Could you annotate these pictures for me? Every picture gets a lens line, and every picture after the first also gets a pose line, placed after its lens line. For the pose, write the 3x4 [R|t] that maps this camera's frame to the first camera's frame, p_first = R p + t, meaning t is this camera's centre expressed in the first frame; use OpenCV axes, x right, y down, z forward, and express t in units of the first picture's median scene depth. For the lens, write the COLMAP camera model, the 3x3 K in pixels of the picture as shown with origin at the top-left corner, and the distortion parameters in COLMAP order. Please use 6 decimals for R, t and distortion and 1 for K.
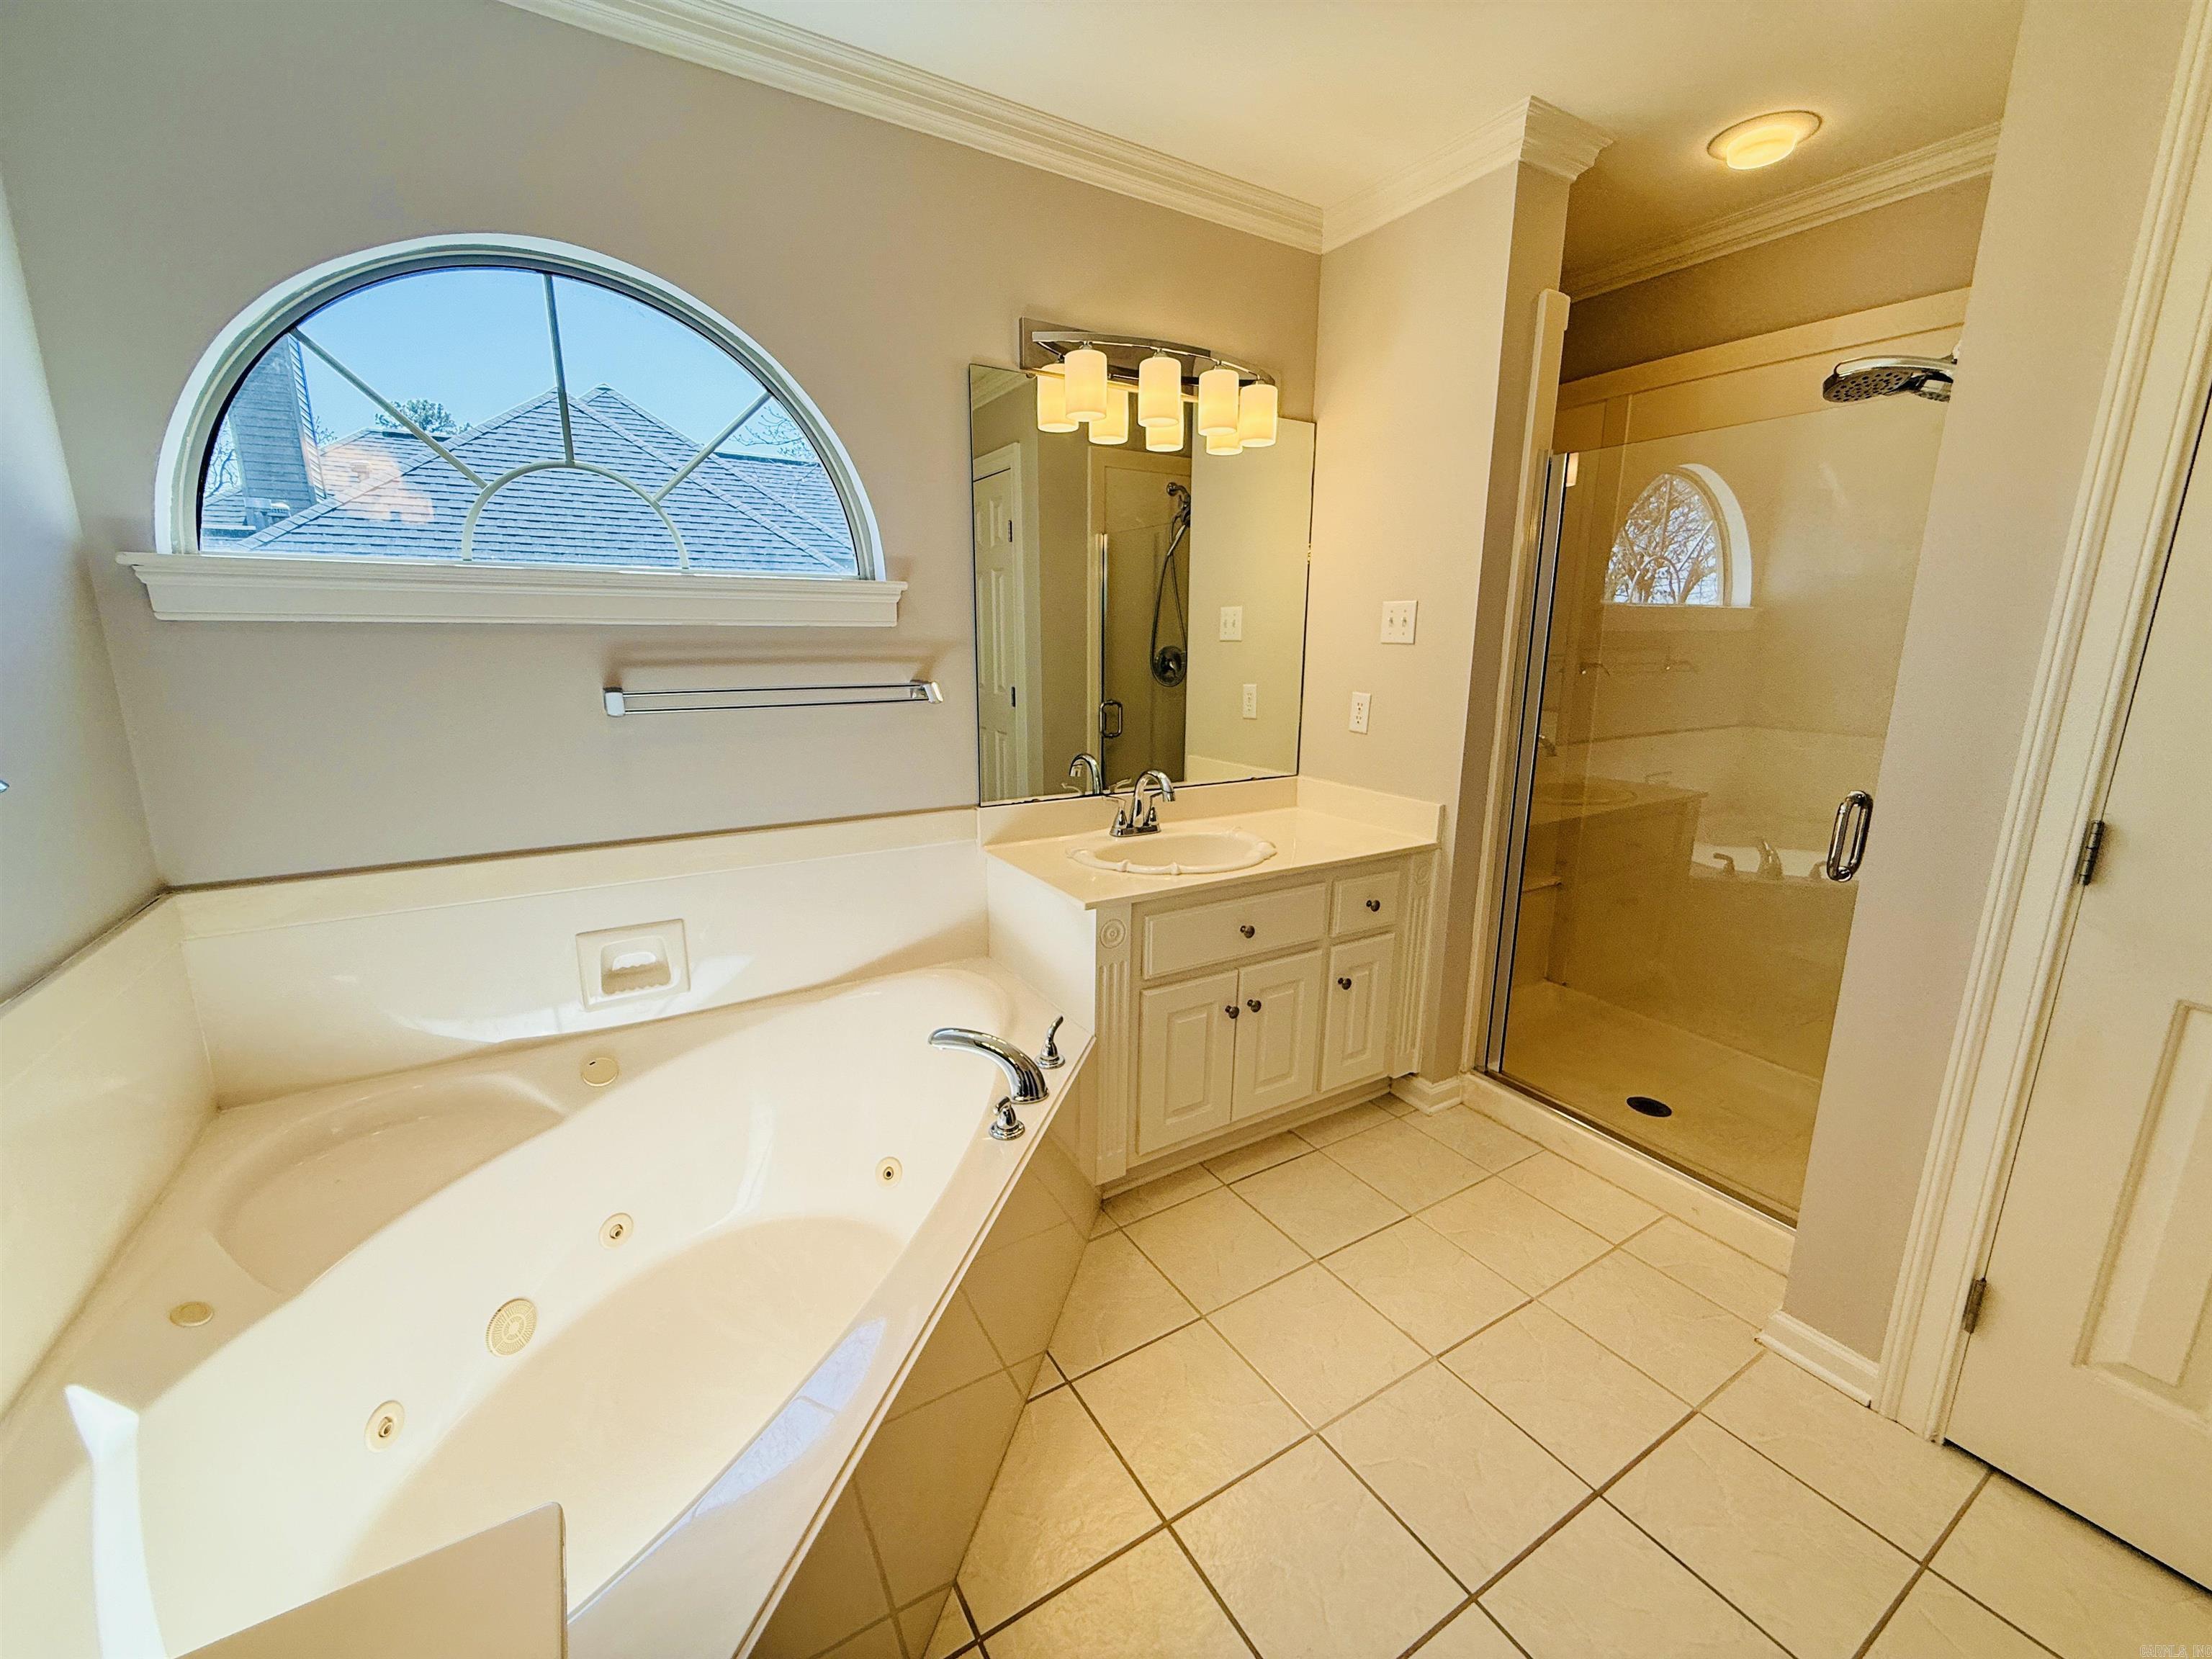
lens RADIAL K [[885.2, 0, 1101.4], [0, 885.2, 829.9], [0, 0, 1]] dist [0.002438, 0.000759]
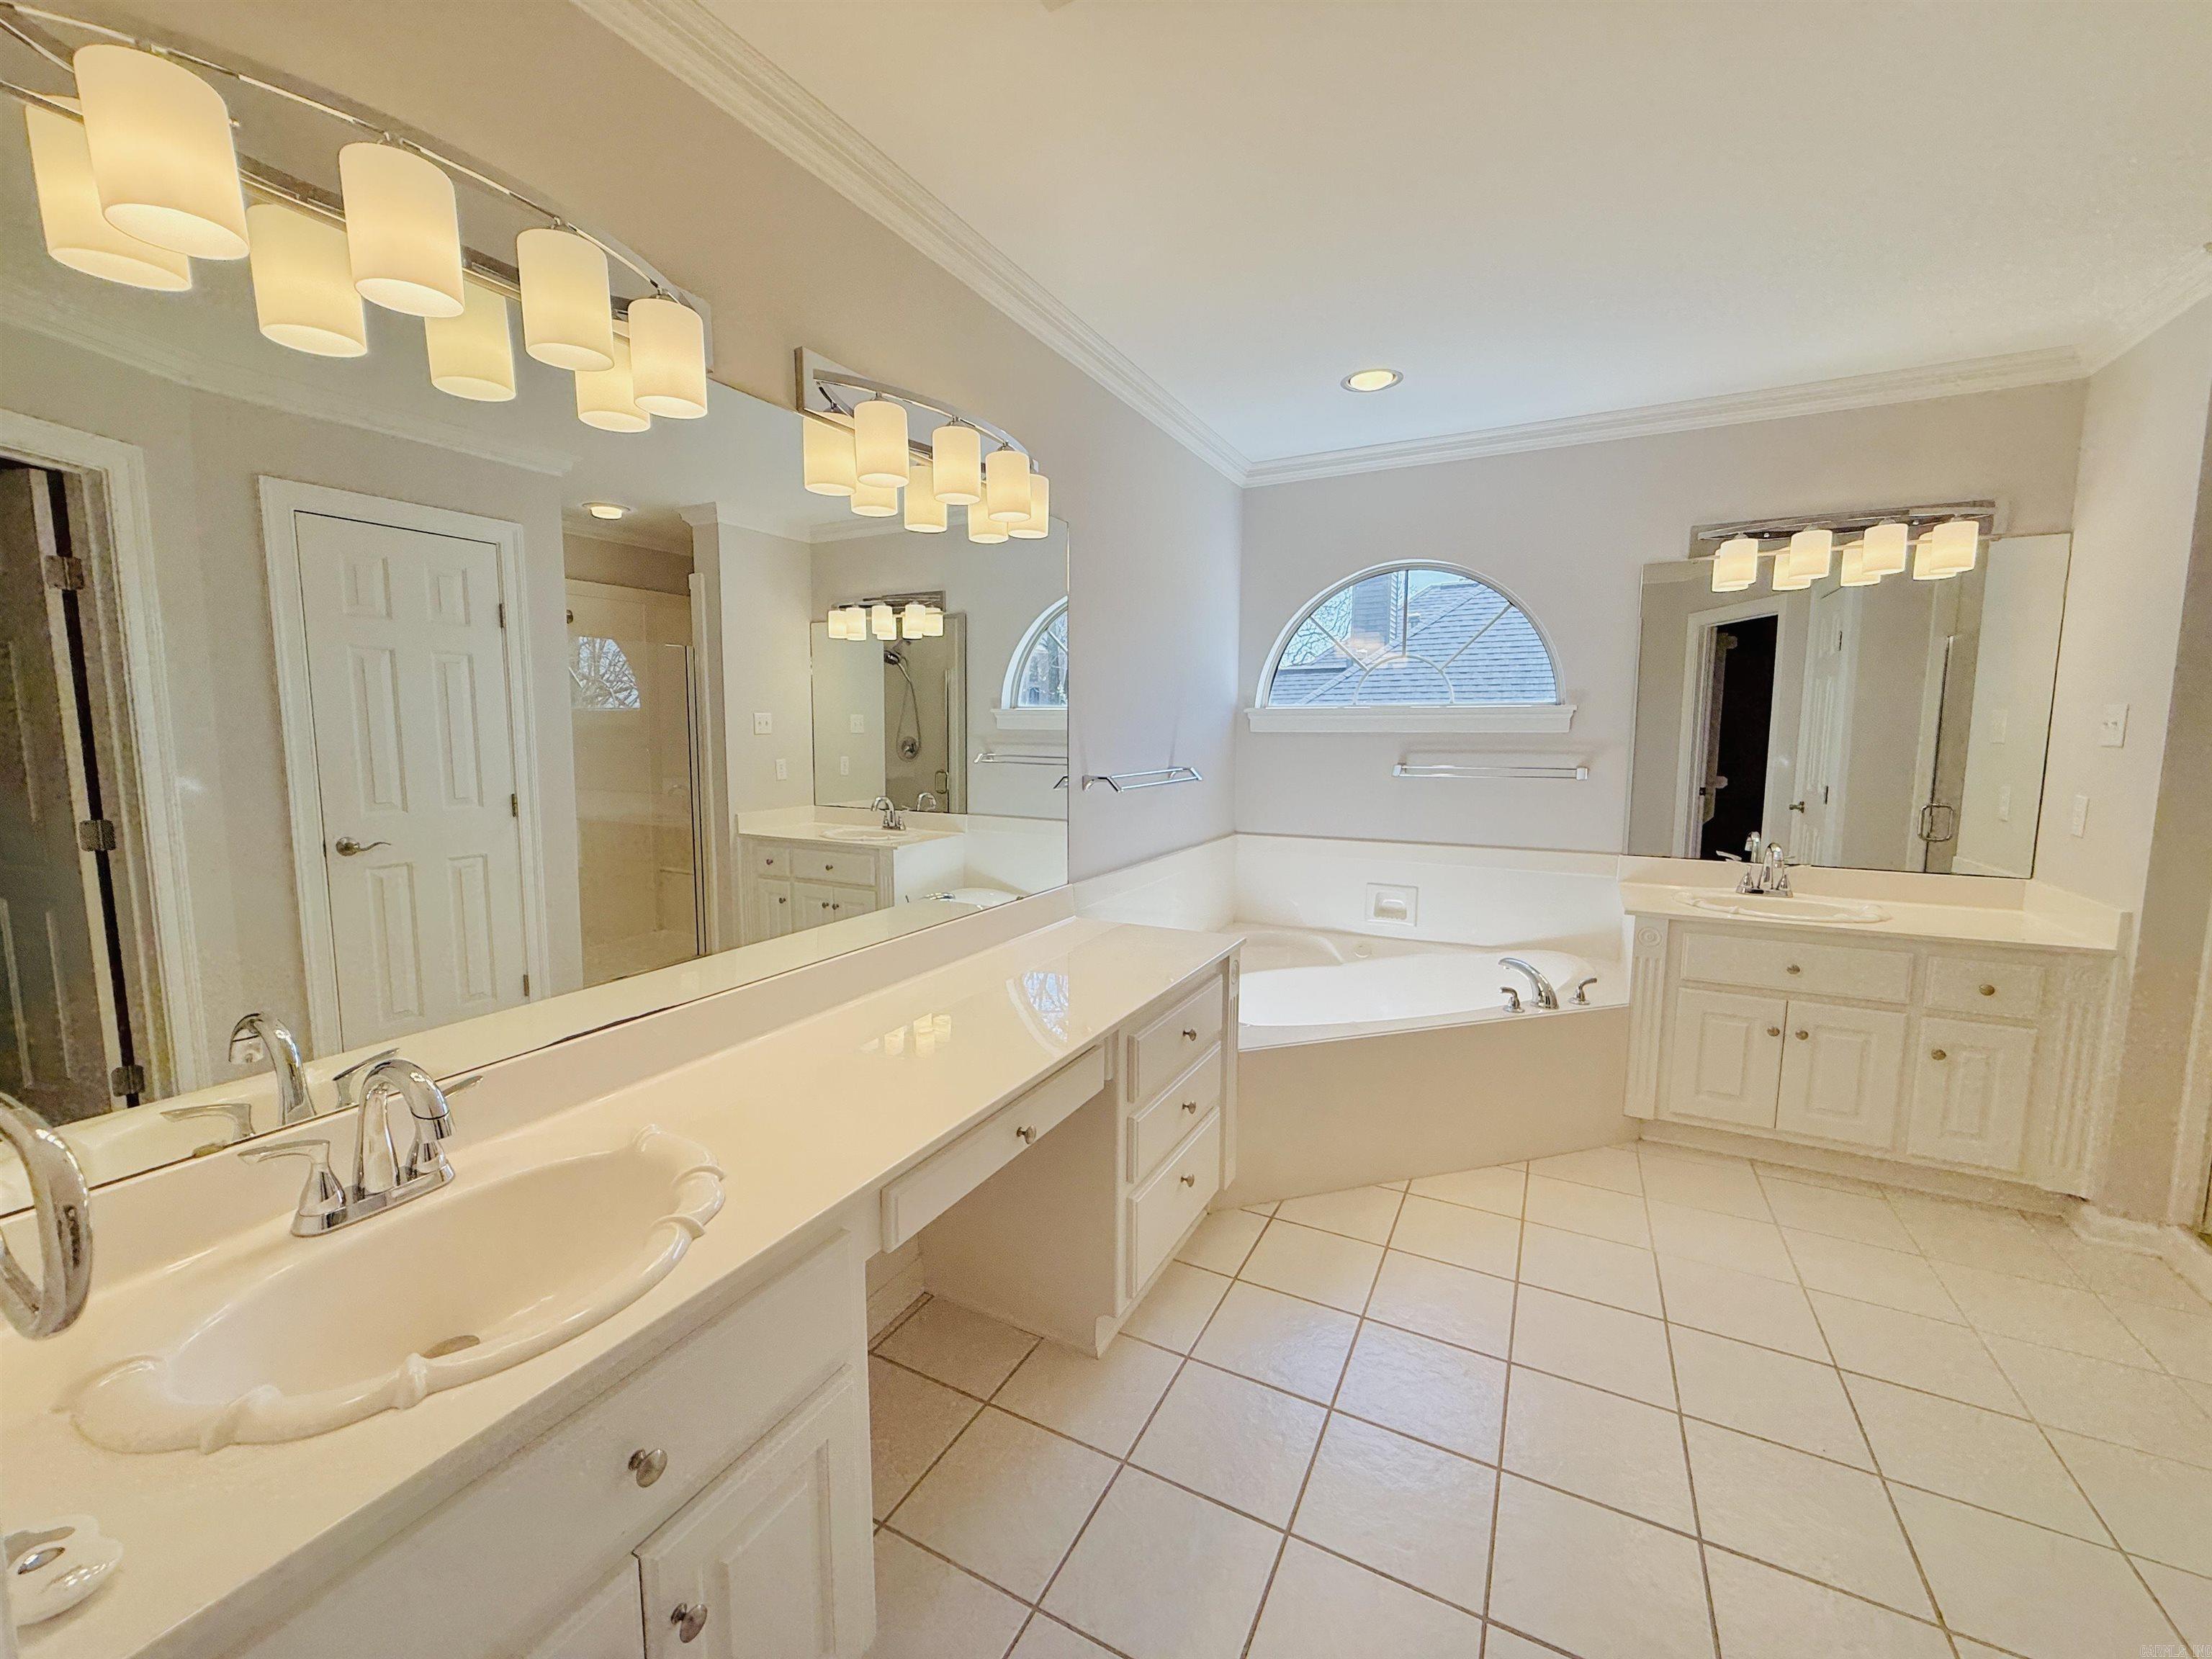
lens RADIAL K [[885.2, 0, 1101.4], [0, 885.2, 829.9], [0, 0, 1]] dist [0.002438, 0.000759]
pose [[0.514400, 0.091428, -0.852662, 0.675229], [-0.184834, 0.982751, -0.006131, 0.103838], [0.837394, 0.160755, 0.522426, -0.485911]]
